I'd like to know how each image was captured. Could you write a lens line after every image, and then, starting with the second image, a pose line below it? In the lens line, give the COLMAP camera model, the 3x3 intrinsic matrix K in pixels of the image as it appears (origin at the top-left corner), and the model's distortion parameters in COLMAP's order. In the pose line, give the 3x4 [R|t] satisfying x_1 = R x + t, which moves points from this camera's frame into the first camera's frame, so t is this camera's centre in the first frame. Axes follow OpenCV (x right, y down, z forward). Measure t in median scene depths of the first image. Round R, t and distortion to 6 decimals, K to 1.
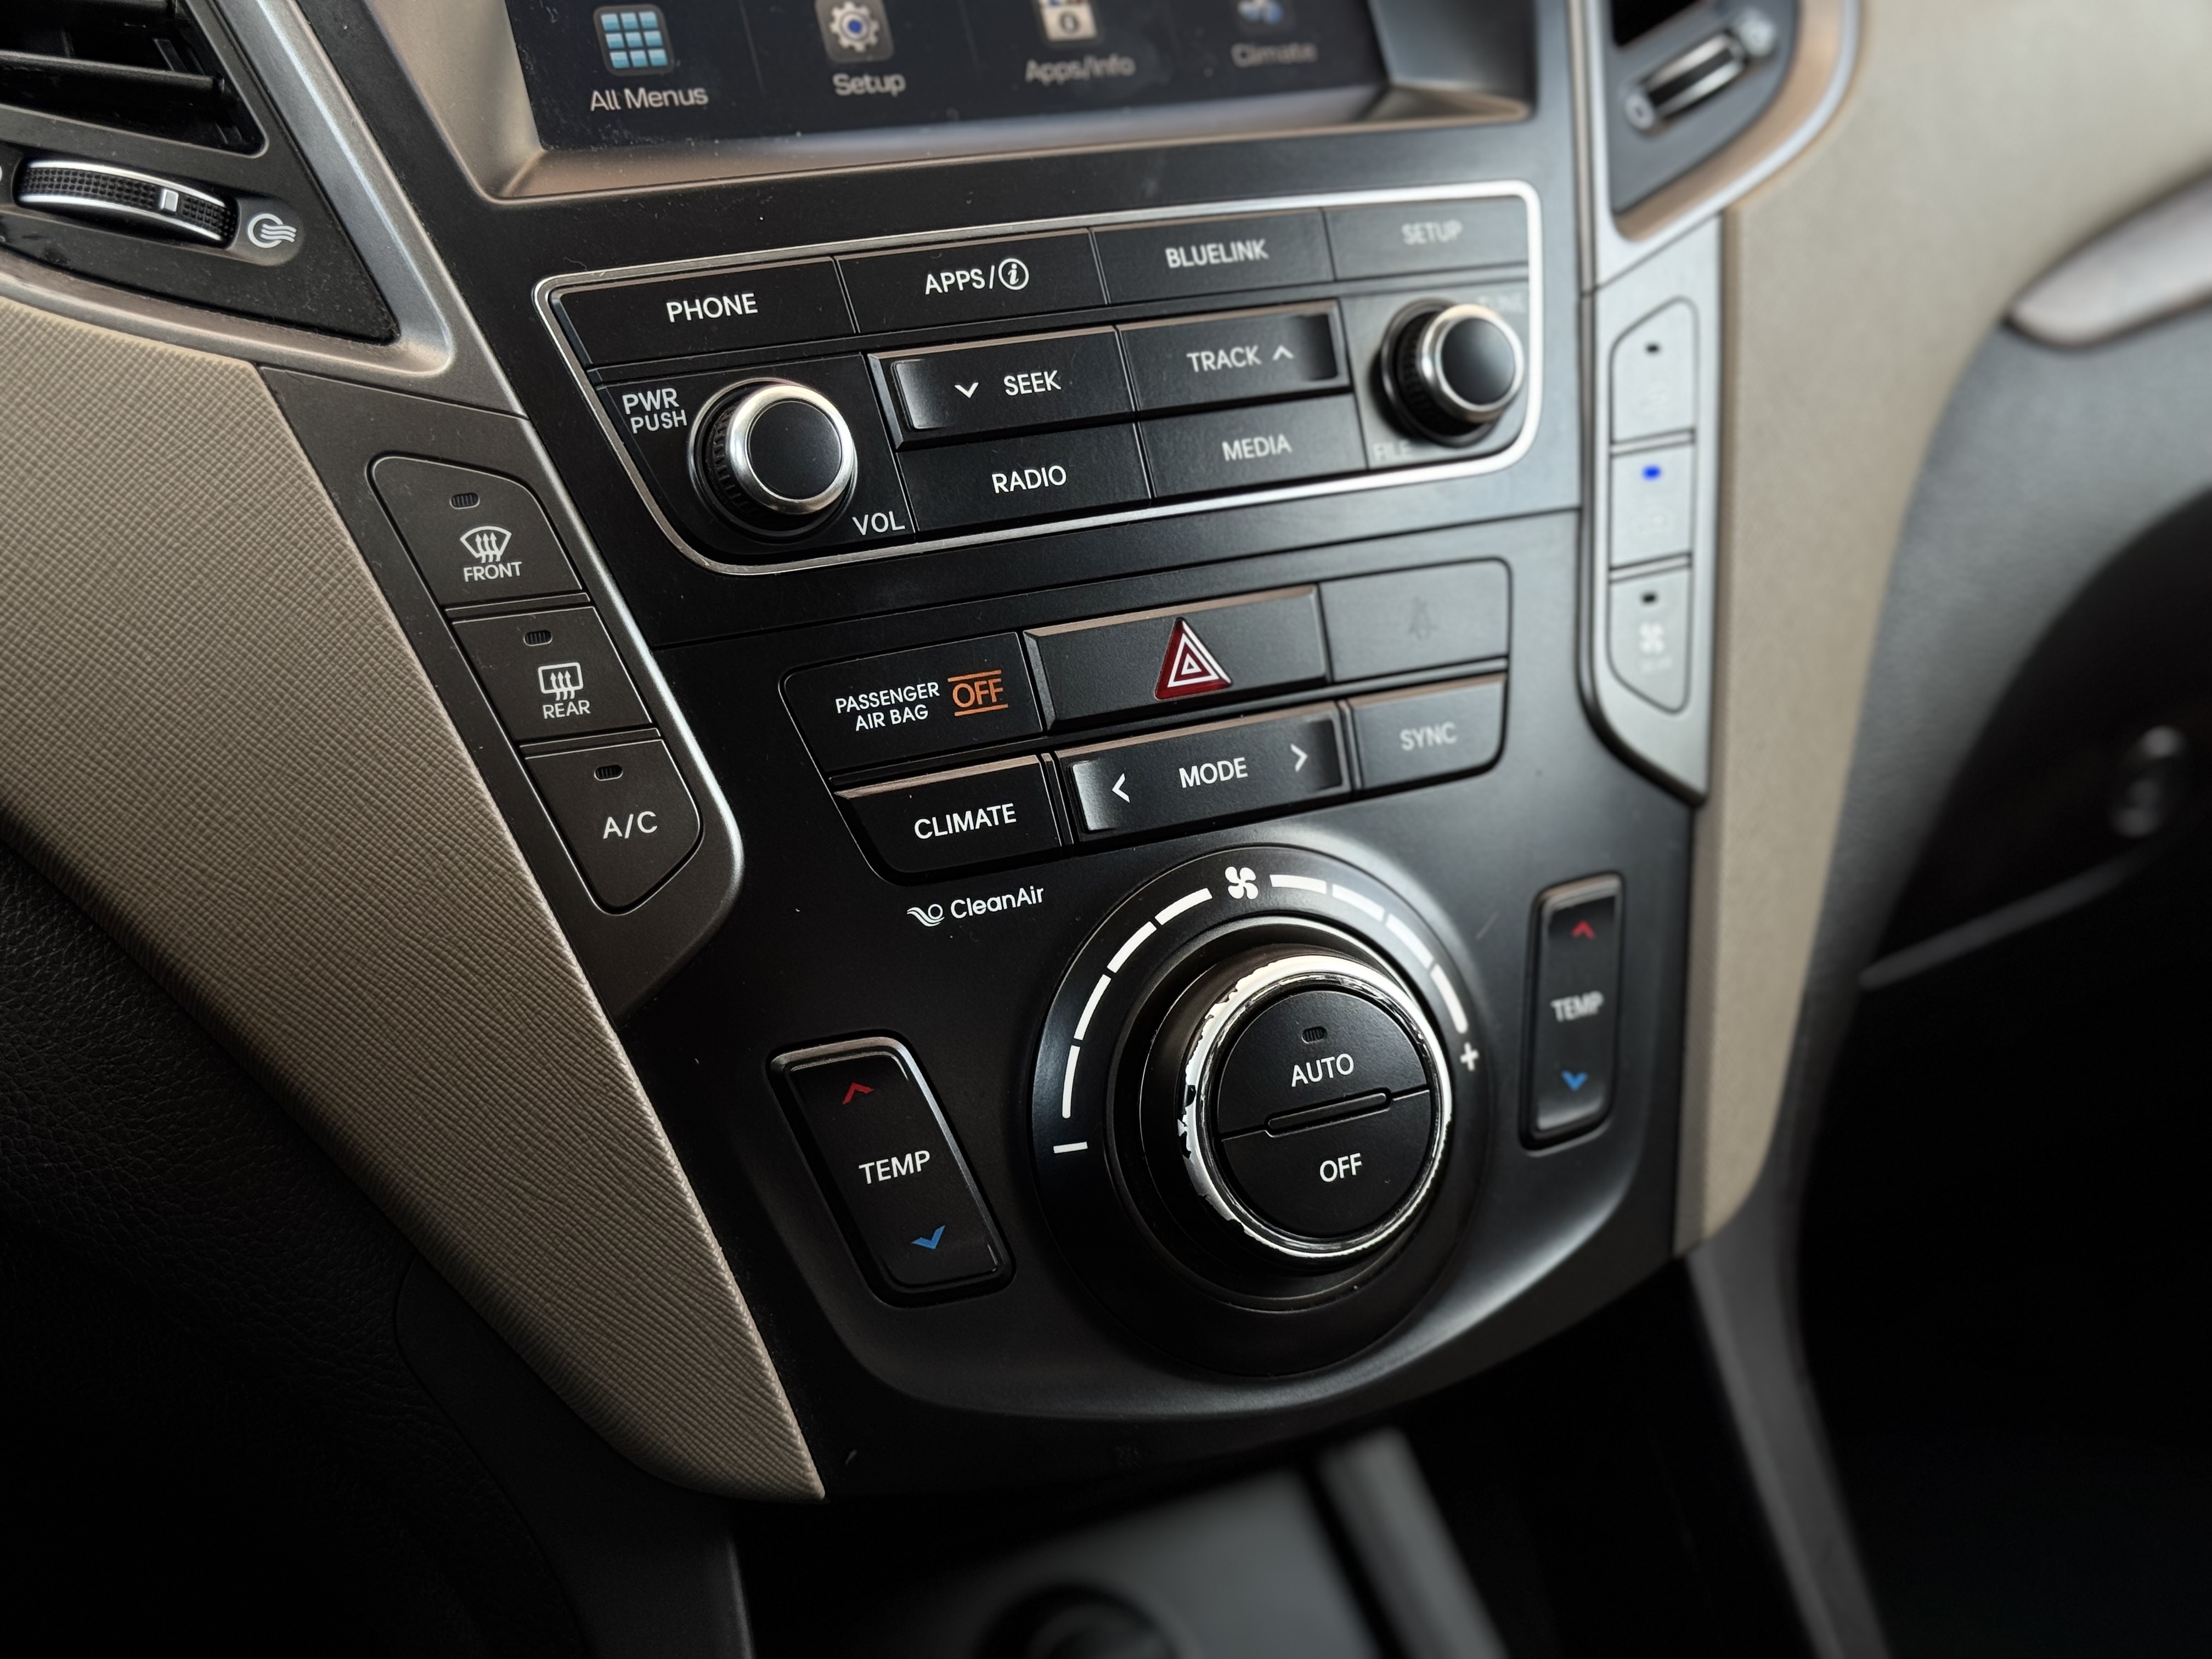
lens RADIAL K [[3122.2, 0, 1156.5], [0, 3122.2, 828.4], [0, 0, 1]] dist [0.174353, -0.270381]
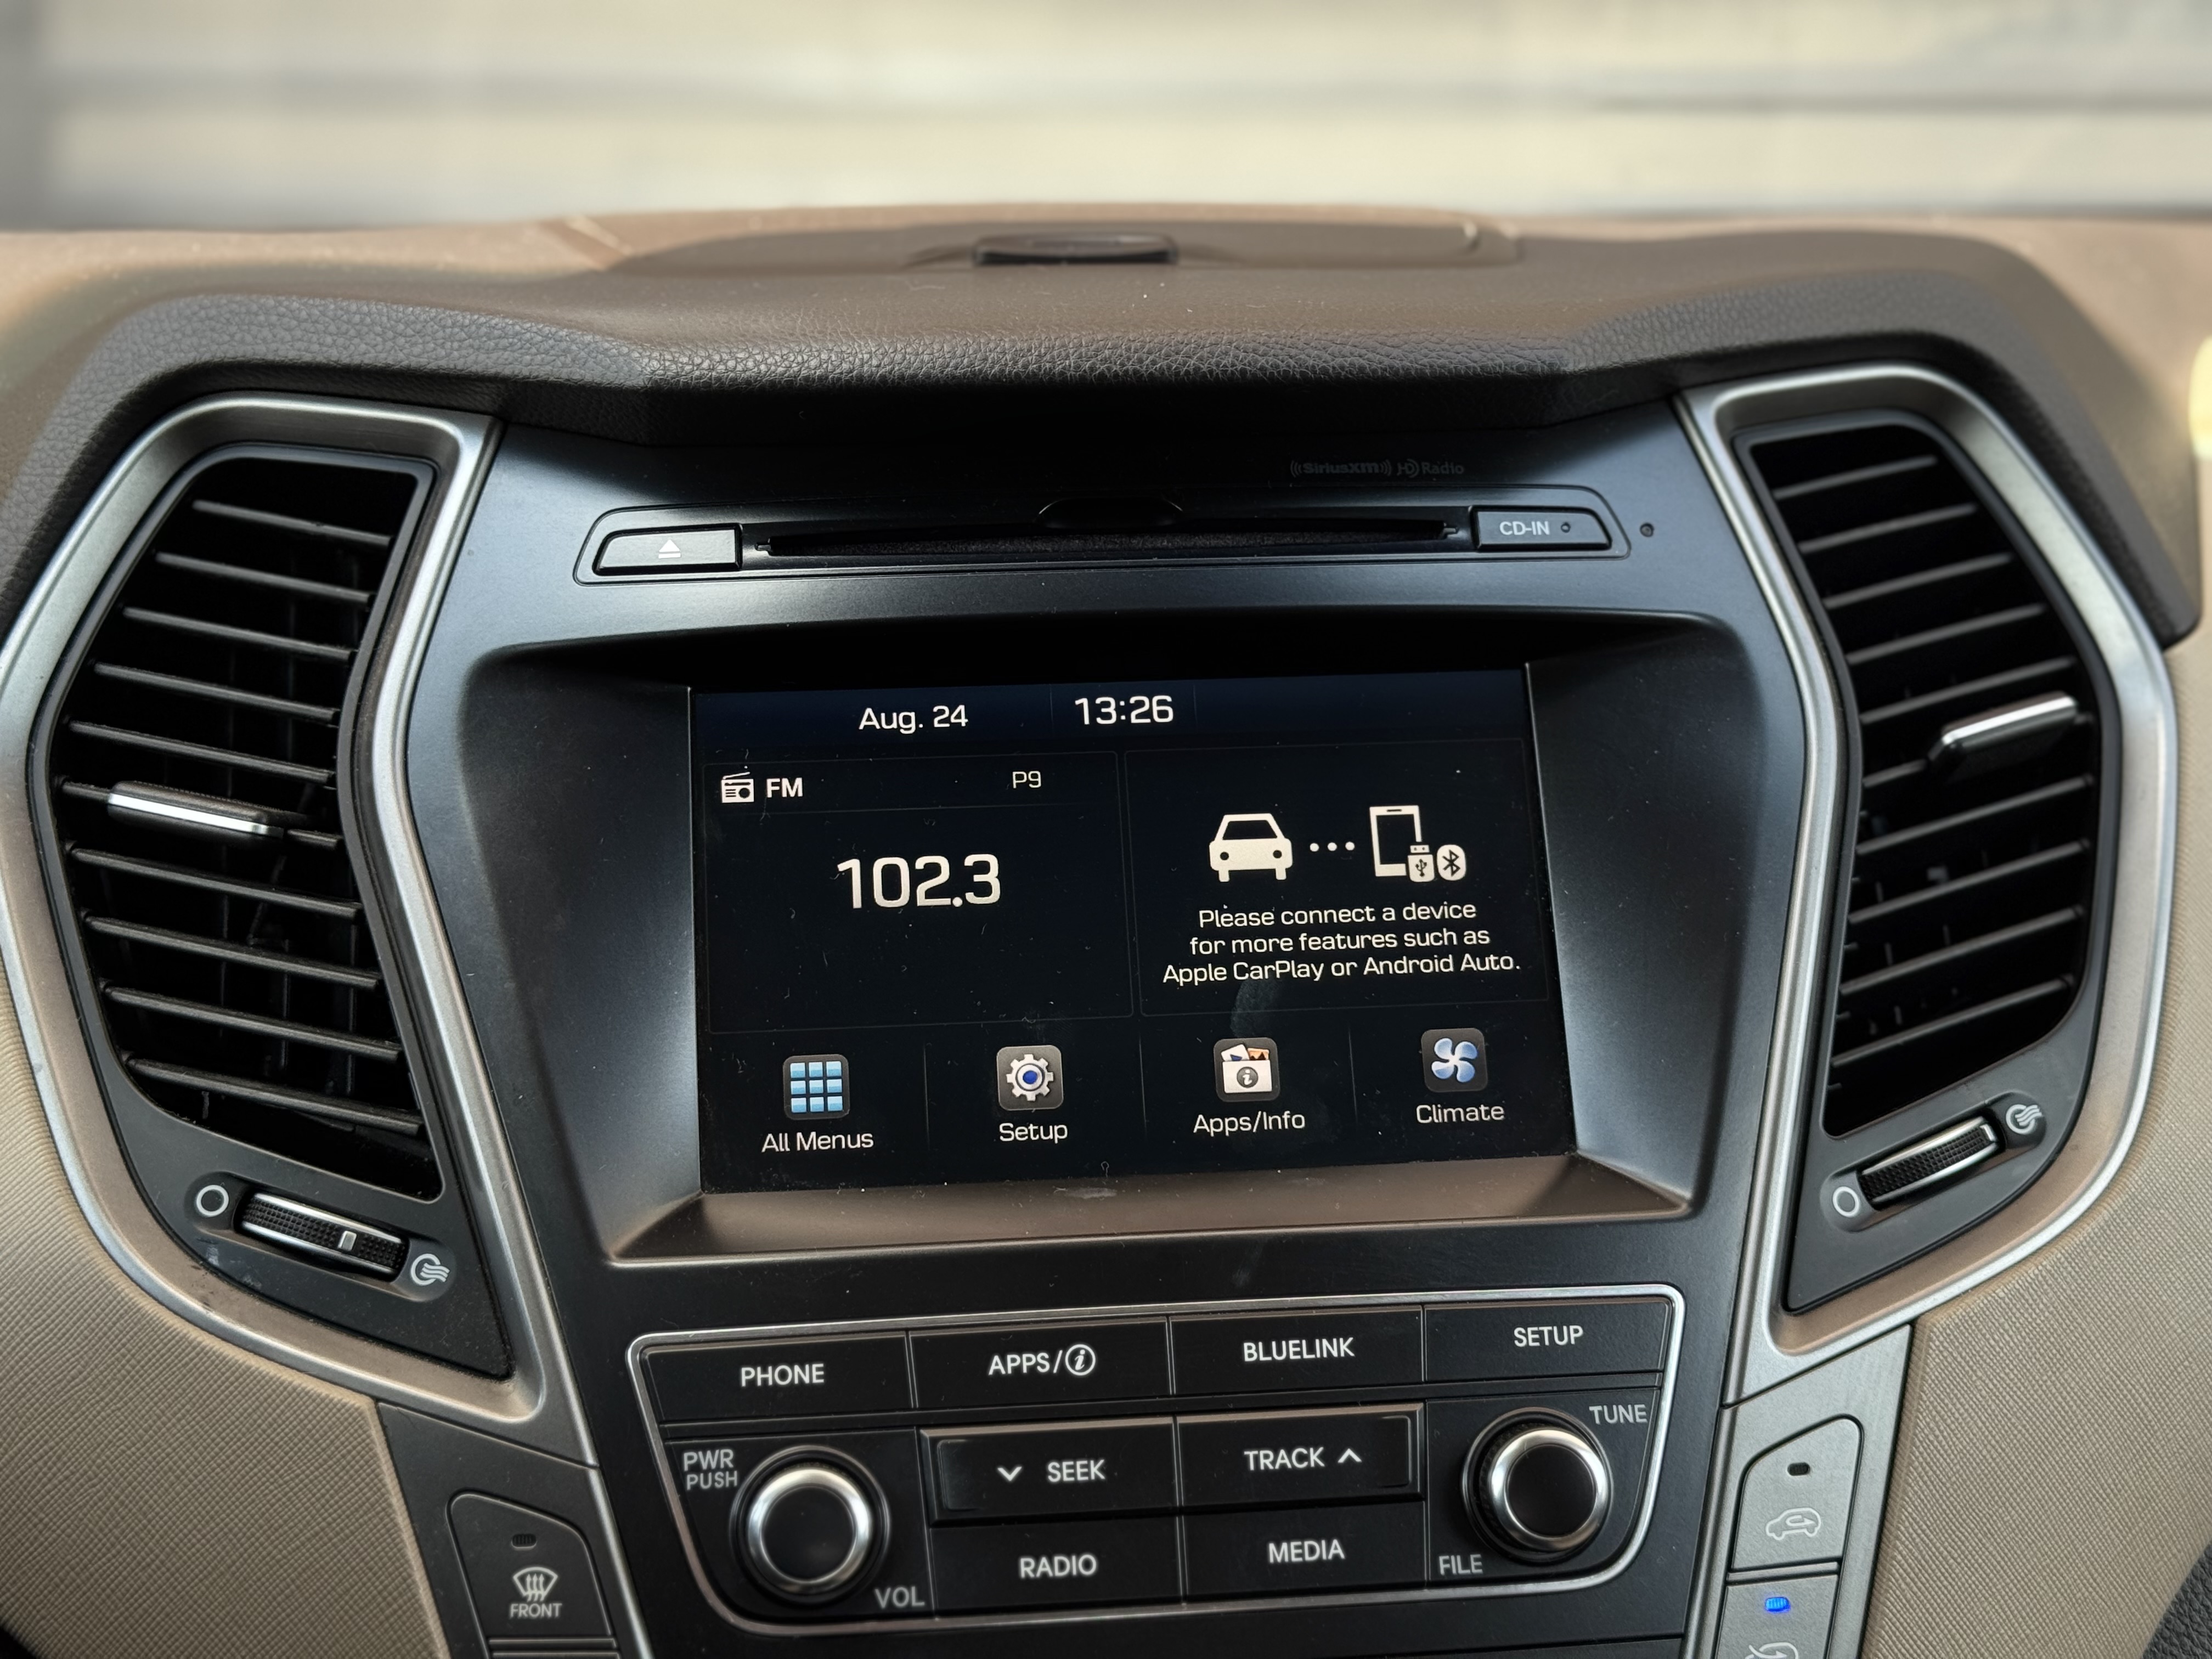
lens RADIAL K [[3122.2, 0, 1156.5], [0, 3122.2, 828.4], [0, 0, 1]] dist [0.174353, -0.270381]
pose [[0.931906, 0.090441, -0.351244, 0.333723], [-0.130989, 0.986974, -0.093400, -0.258691], [0.338221, 0.133049, 0.931614, 0.002614]]
